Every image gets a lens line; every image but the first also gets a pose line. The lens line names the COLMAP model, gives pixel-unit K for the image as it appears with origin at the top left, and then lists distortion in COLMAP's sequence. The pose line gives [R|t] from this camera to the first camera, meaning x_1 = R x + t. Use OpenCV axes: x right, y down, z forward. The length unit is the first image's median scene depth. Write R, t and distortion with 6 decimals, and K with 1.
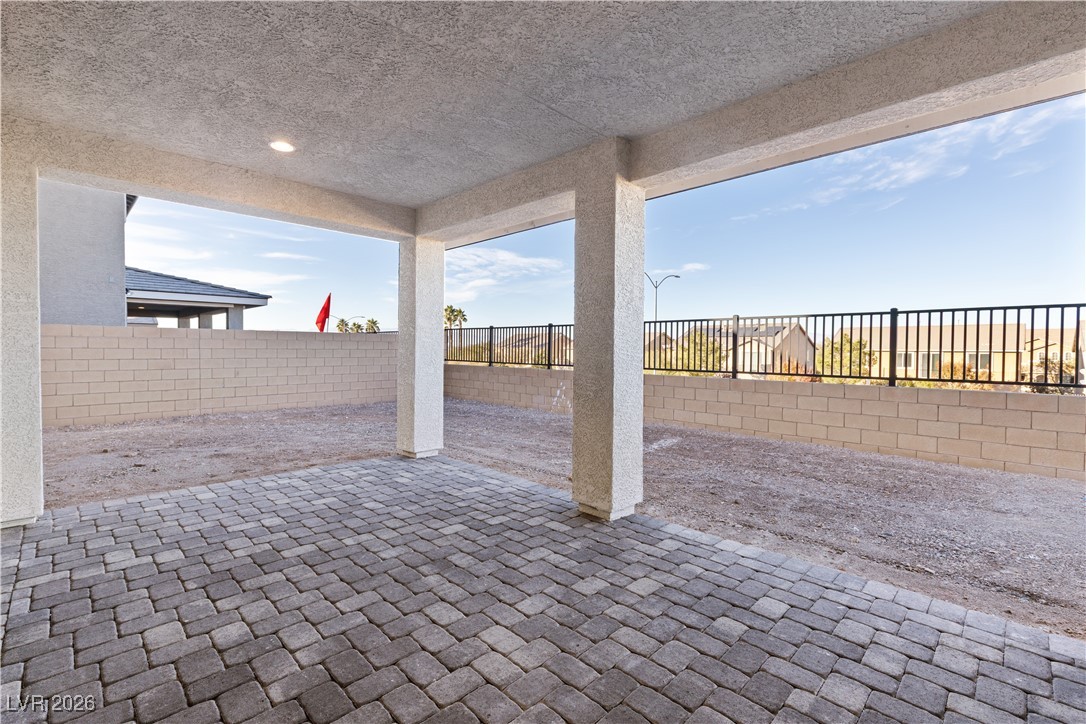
lens RADIAL K [[482.7, 0, 543.5], [0, 482.7, 356.7], [0, 0, 1]] dist [0.003240, -0.000018]
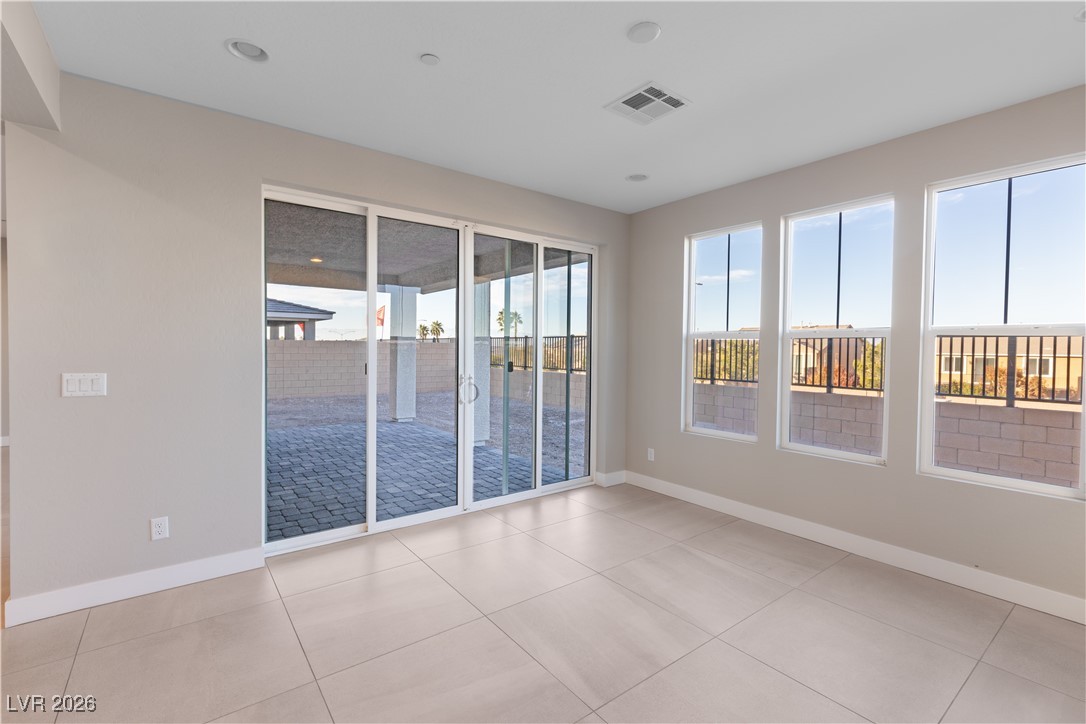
lens RADIAL K [[482.7, 0, 543.5], [0, 482.7, 356.7], [0, 0, 1]] dist [0.003240, -0.000018]
pose [[0.991104, 0.007260, -0.132888, 0.181910], [-0.007308, 0.999973, 0.000124, -0.008609], [0.132886, 0.000848, 0.991131, -0.237866]]
